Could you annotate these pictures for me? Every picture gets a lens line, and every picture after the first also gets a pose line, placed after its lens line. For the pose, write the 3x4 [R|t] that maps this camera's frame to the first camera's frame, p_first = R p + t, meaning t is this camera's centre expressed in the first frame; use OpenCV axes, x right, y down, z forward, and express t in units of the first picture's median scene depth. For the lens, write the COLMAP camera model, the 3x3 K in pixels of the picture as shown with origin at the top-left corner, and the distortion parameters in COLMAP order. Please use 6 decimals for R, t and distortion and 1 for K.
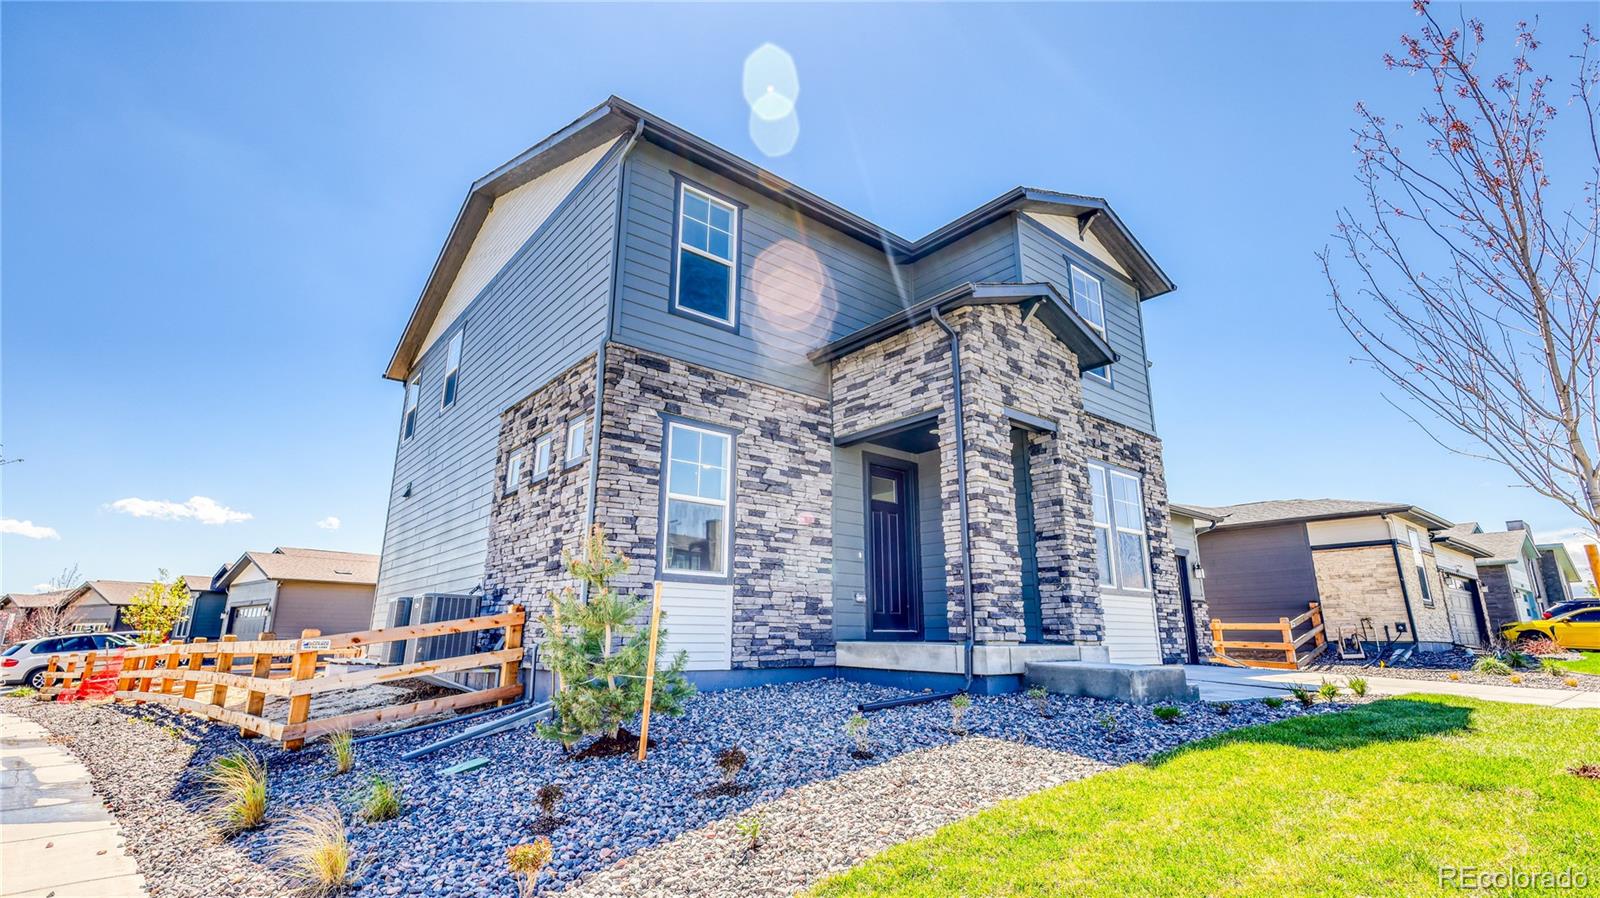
lens RADIAL K [[743.5, 0, 802.2], [0, 743.5, 444.1], [0, 0, 1]] dist [-0.001982, 0.002484]
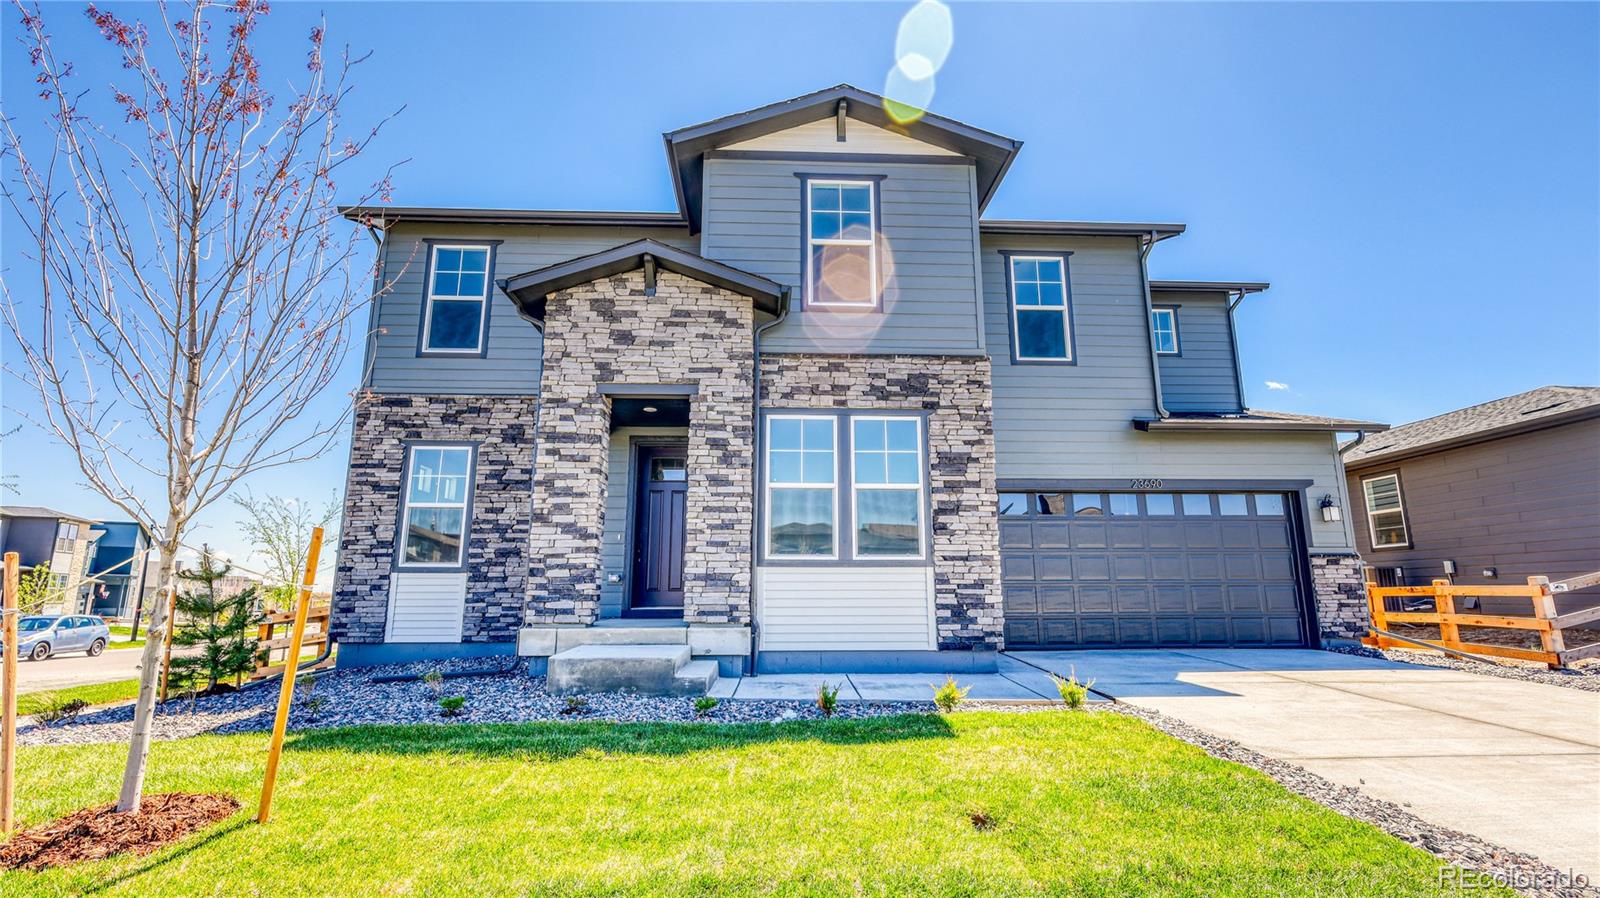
lens RADIAL K [[743.5, 0, 802.2], [0, 743.5, 444.2], [0, 0, 1]] dist [-0.001982, 0.002484]
pose [[0.794067, -0.128006, -0.594199, 1.050738], [0.159374, 0.987218, 0.000310, 0.068955], [0.586564, -0.094946, 0.804318, 0.363572]]
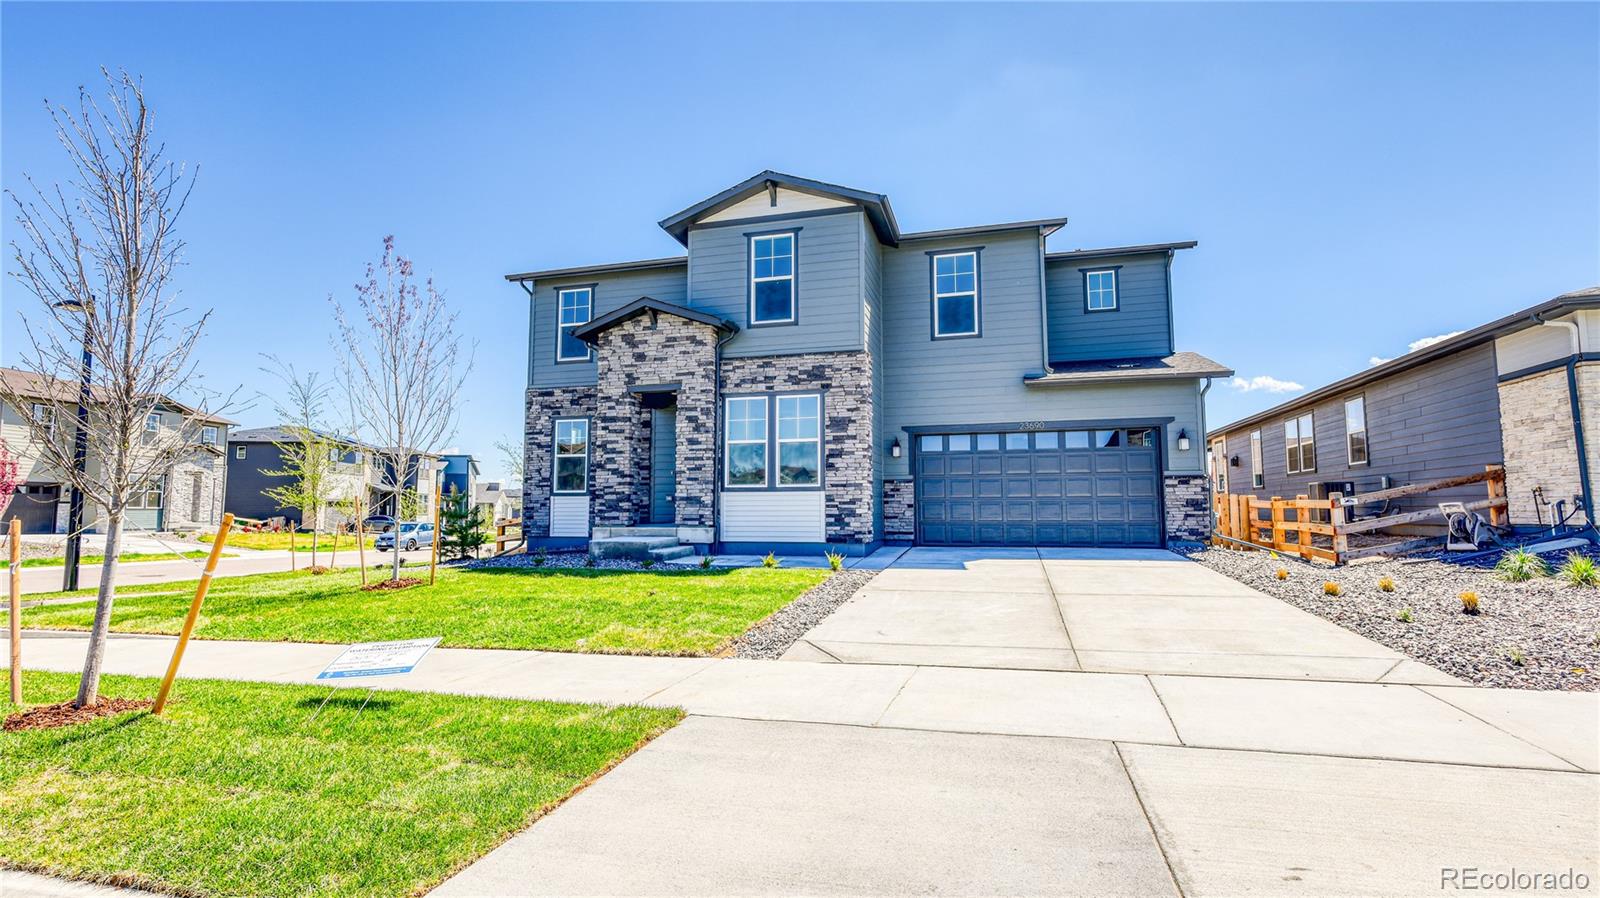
lens RADIAL K [[743.5, 0, 798.8], [0, 743.5, 446.9], [0, 0, 1]] dist [-0.001982, 0.002484]
pose [[0.562475, -0.076410, -0.823276, 1.829312], [0.215313, 0.974902, 0.056623, 0.068077], [0.798287, -0.209111, 0.564810, 0.341979]]
